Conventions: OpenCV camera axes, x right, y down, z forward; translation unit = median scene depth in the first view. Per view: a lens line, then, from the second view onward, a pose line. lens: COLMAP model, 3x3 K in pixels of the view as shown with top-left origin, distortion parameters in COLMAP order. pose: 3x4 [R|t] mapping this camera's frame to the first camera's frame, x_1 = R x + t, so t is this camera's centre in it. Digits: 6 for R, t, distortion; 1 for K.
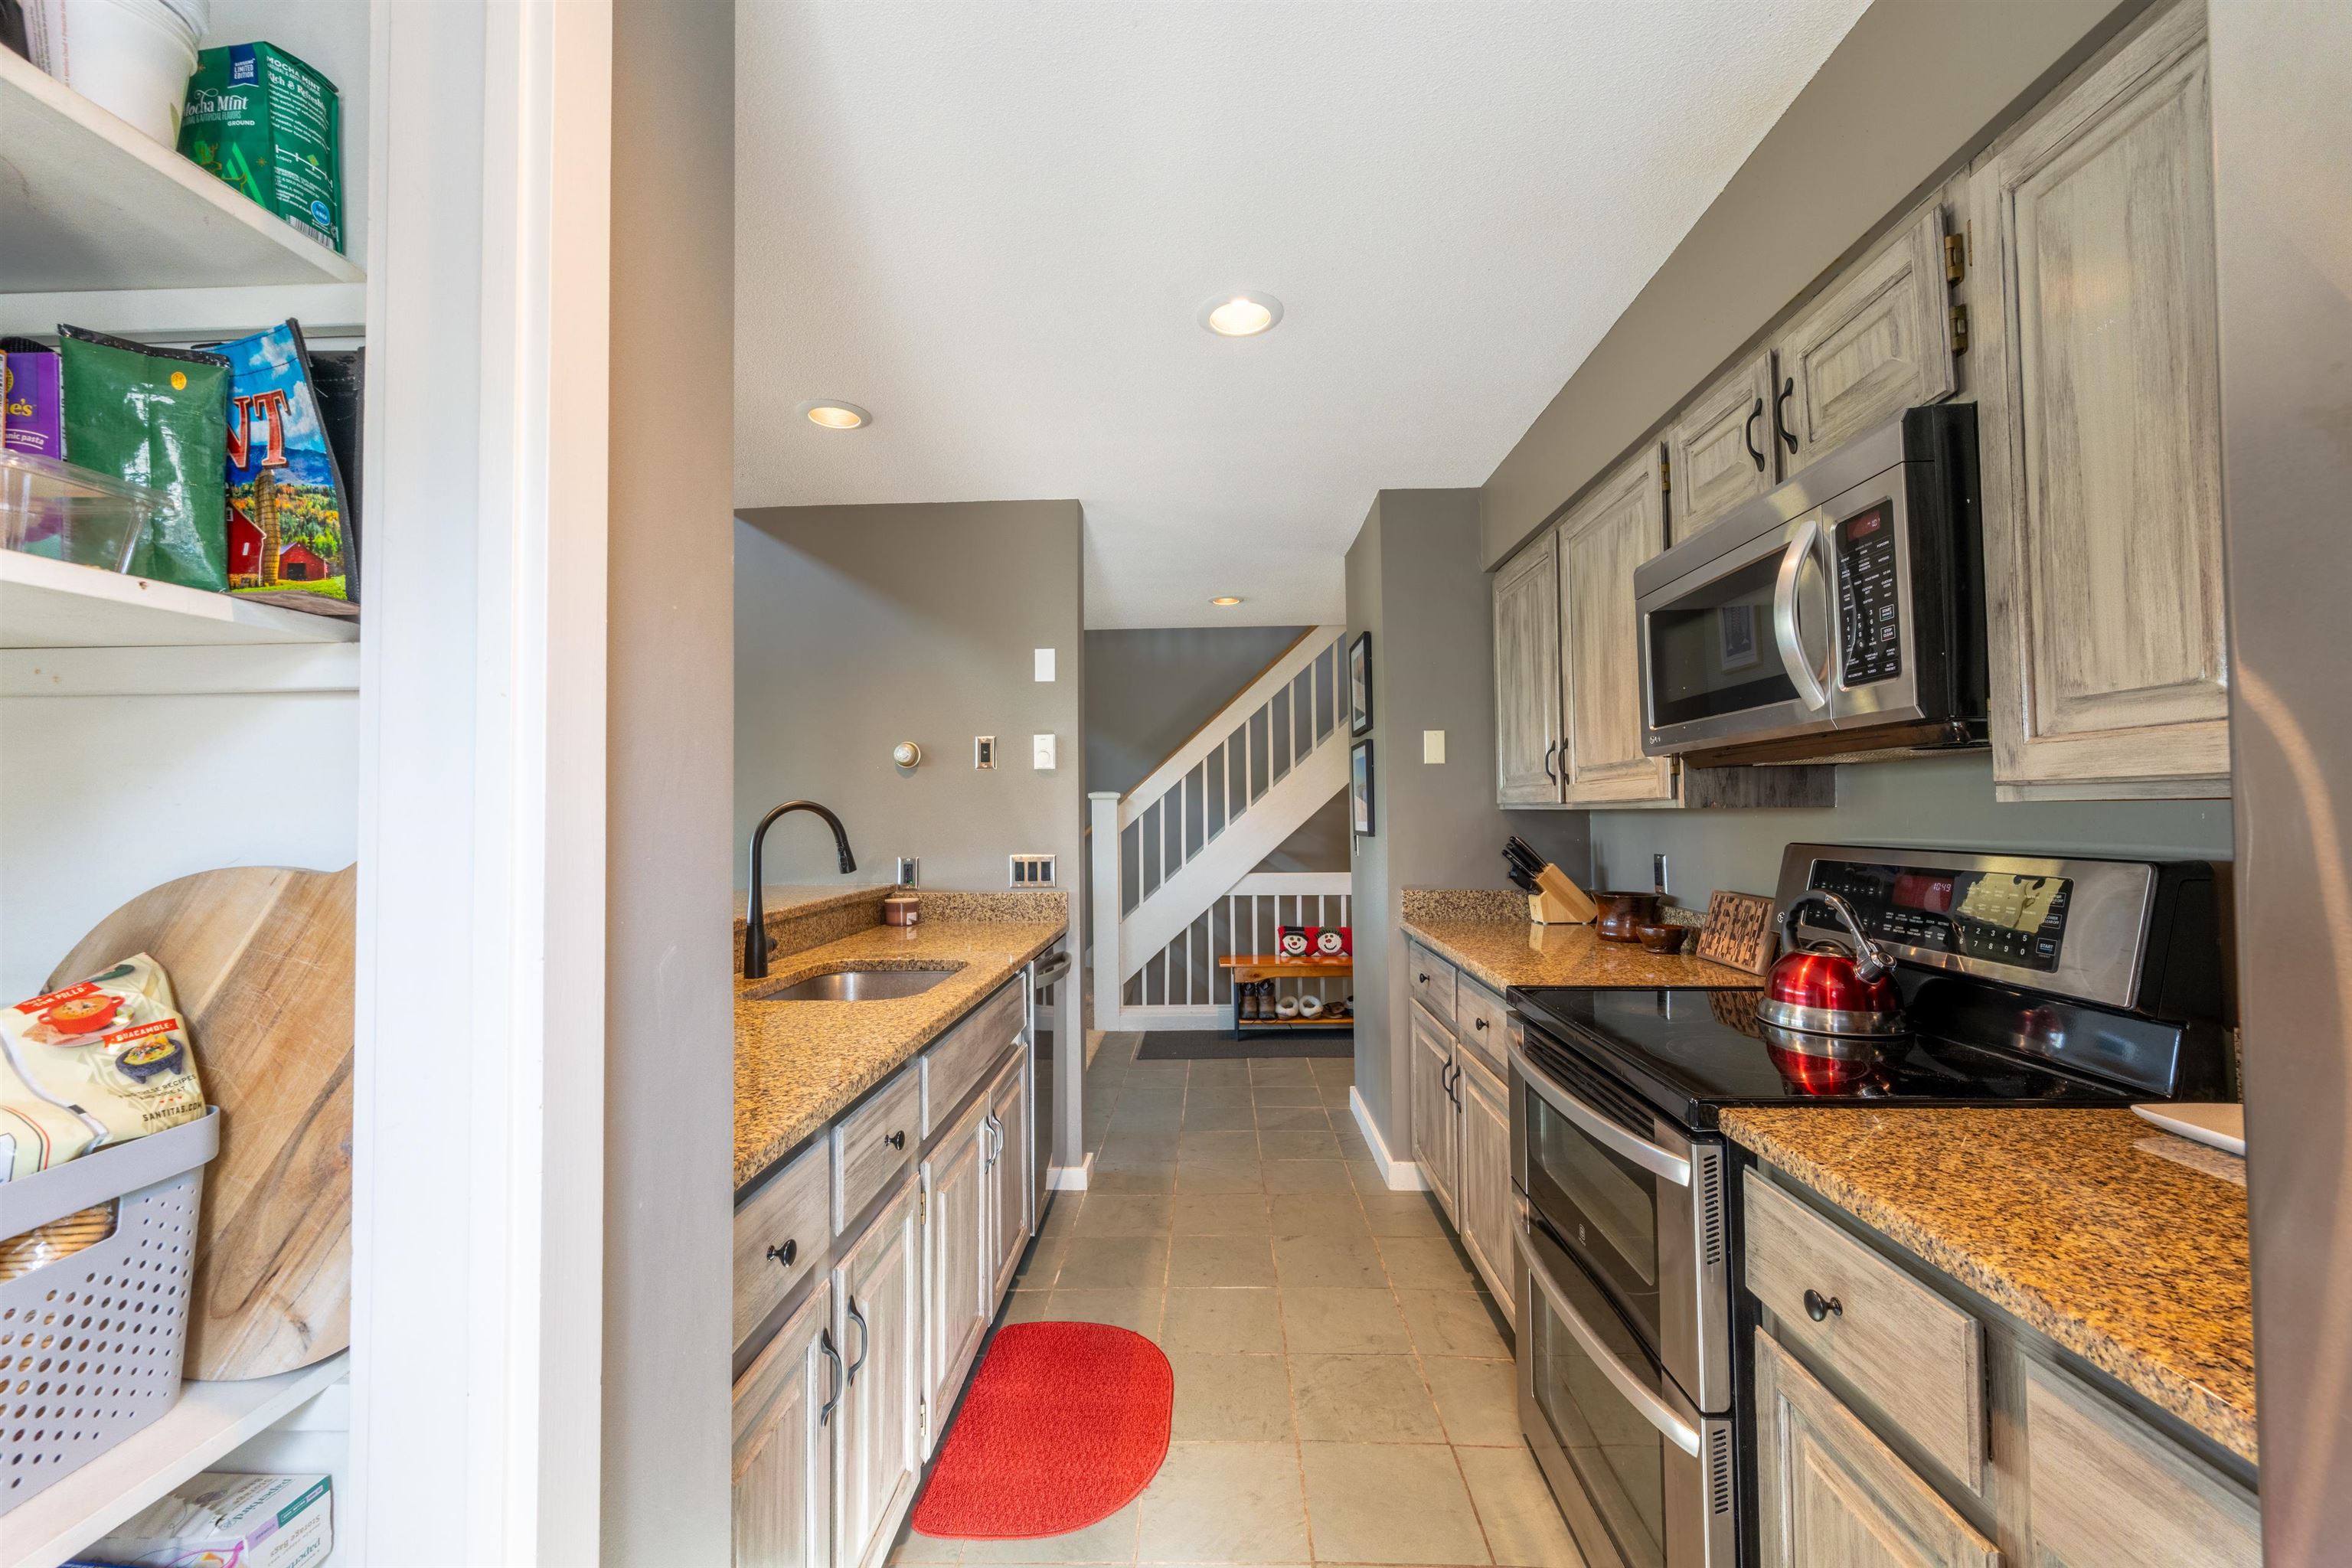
lens RADIAL K [[924.3, 0, 1176.0], [0, 924.3, 784.0], [0, 0, 1]] dist [0.001778, 0.000121]
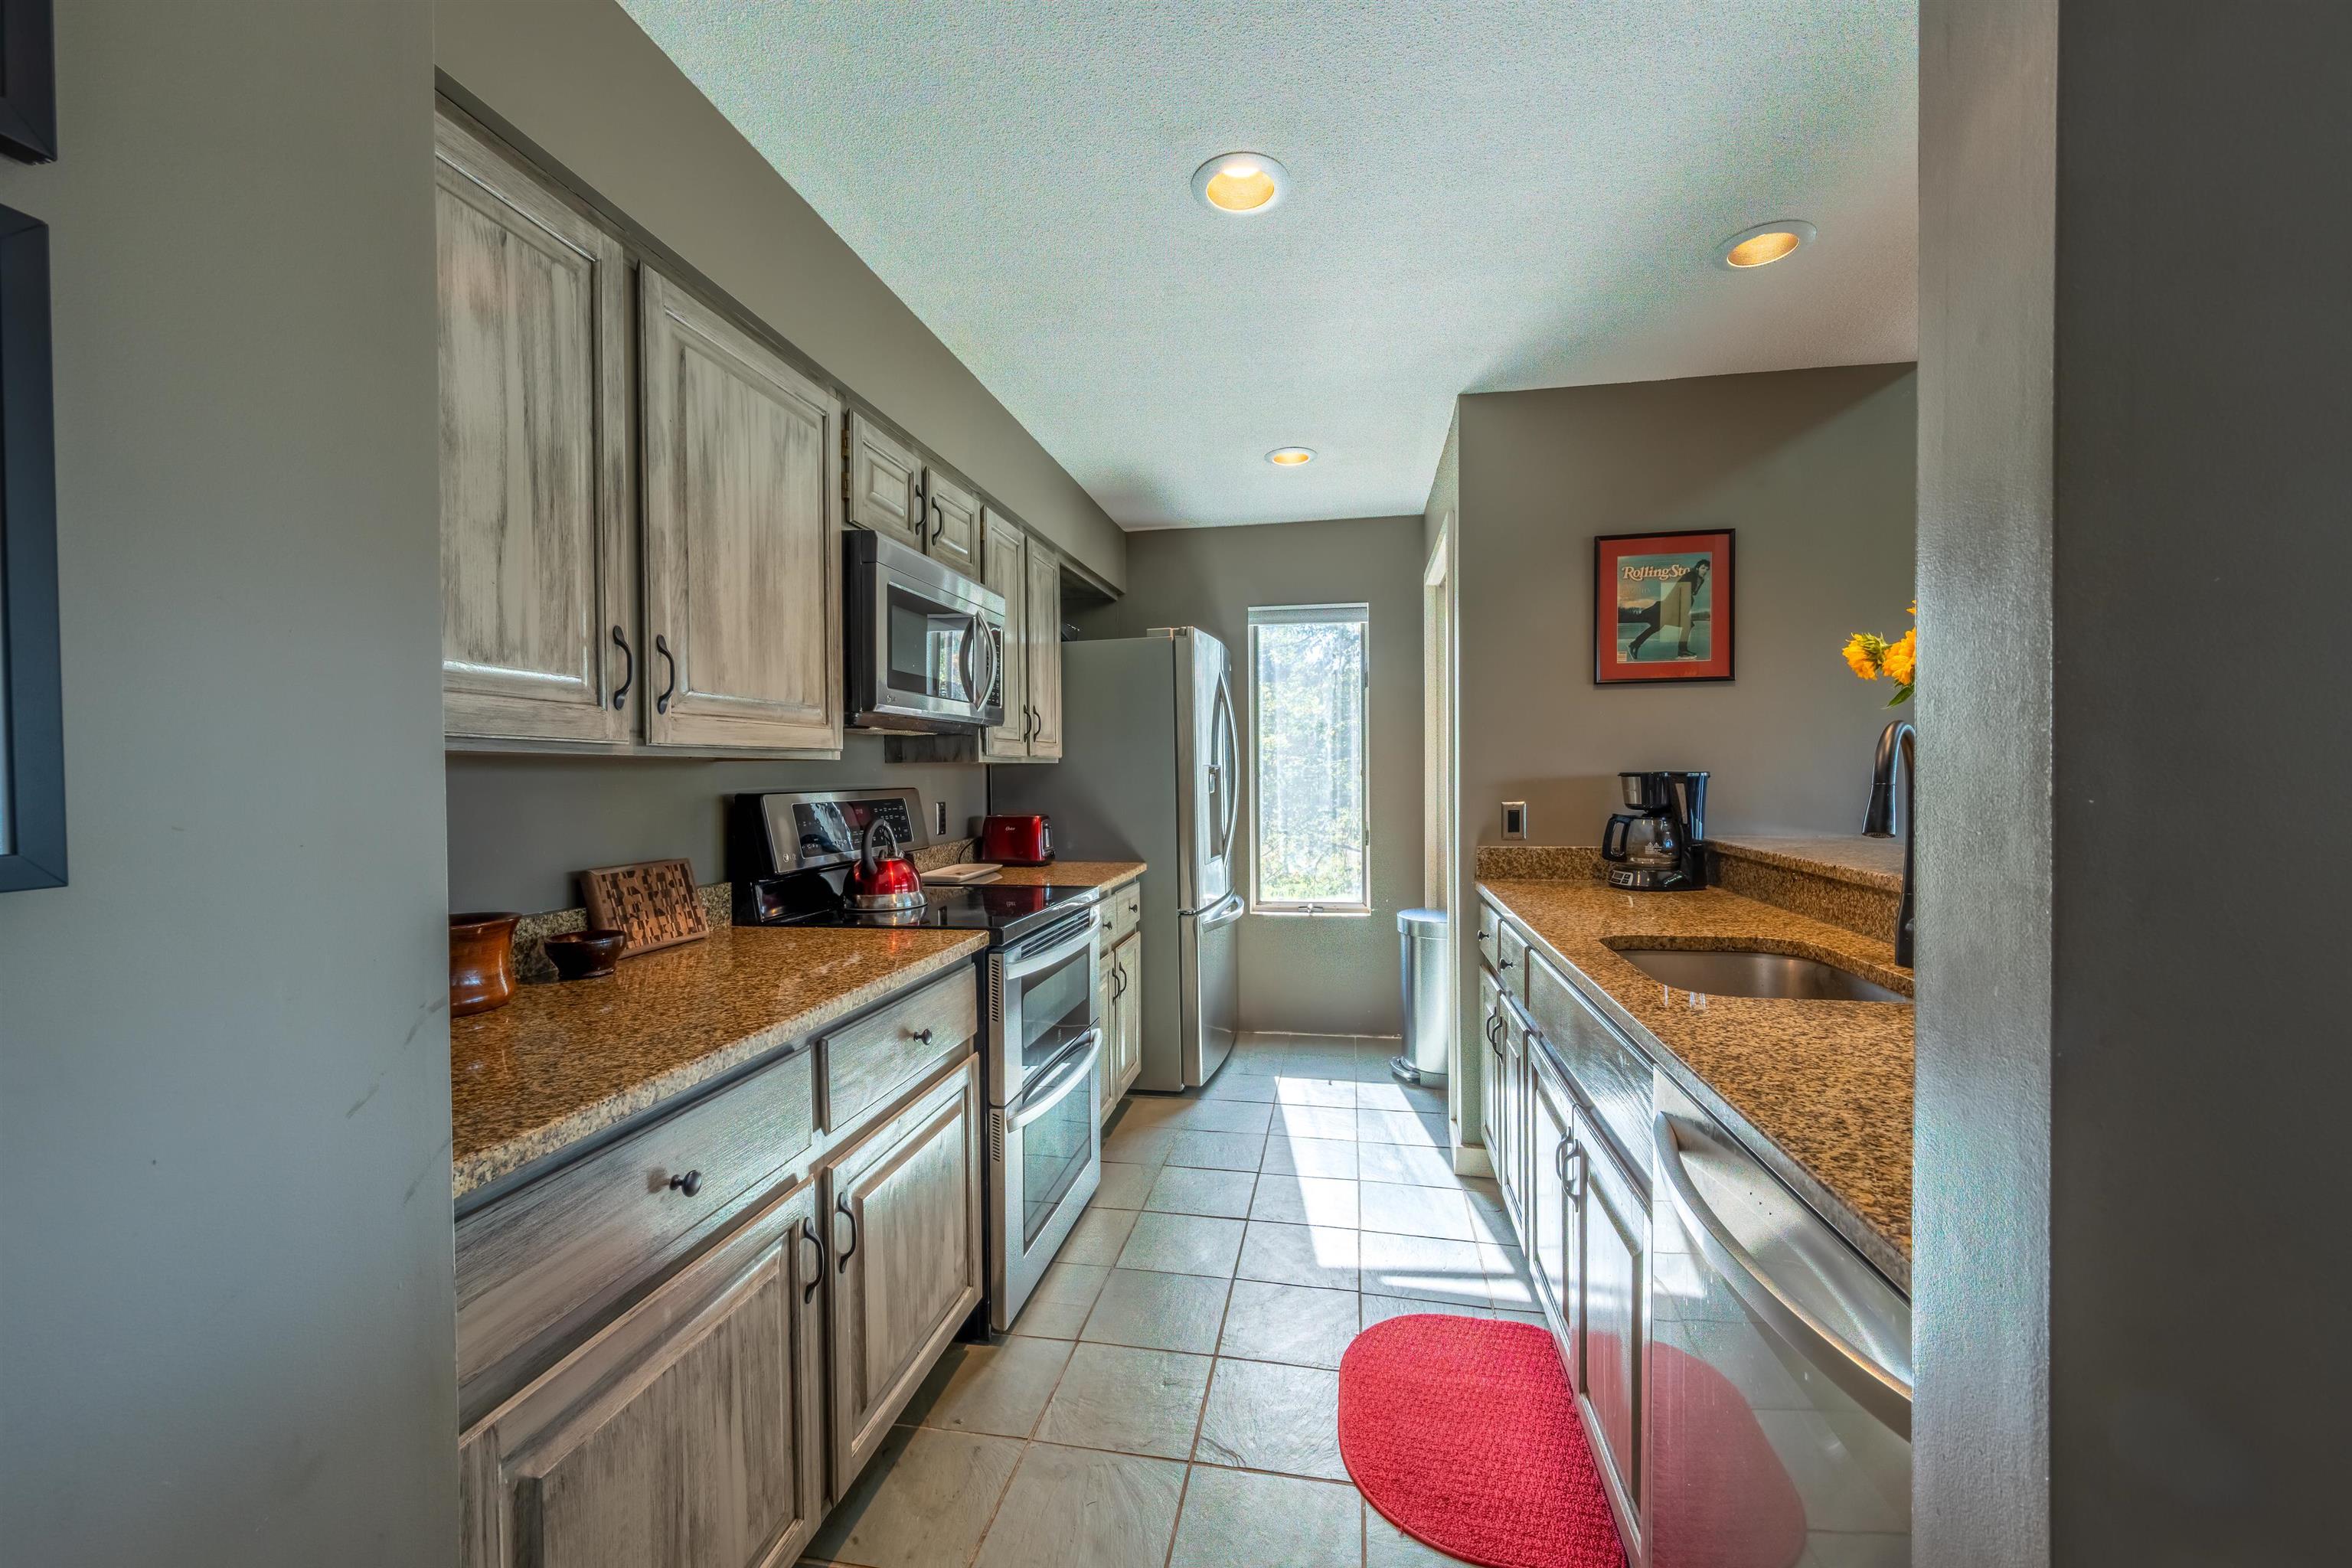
lens RADIAL K [[924.3, 0, 1176.0], [0, 924.3, 784.0], [0, 0, 1]] dist [0.001778, 0.000121]
pose [[-0.987502, 0.012664, 0.157099, 0.001757], [0.009871, 0.999779, -0.018547, 0.069060], [-0.157300, -0.016764, -0.987409, 1.785253]]
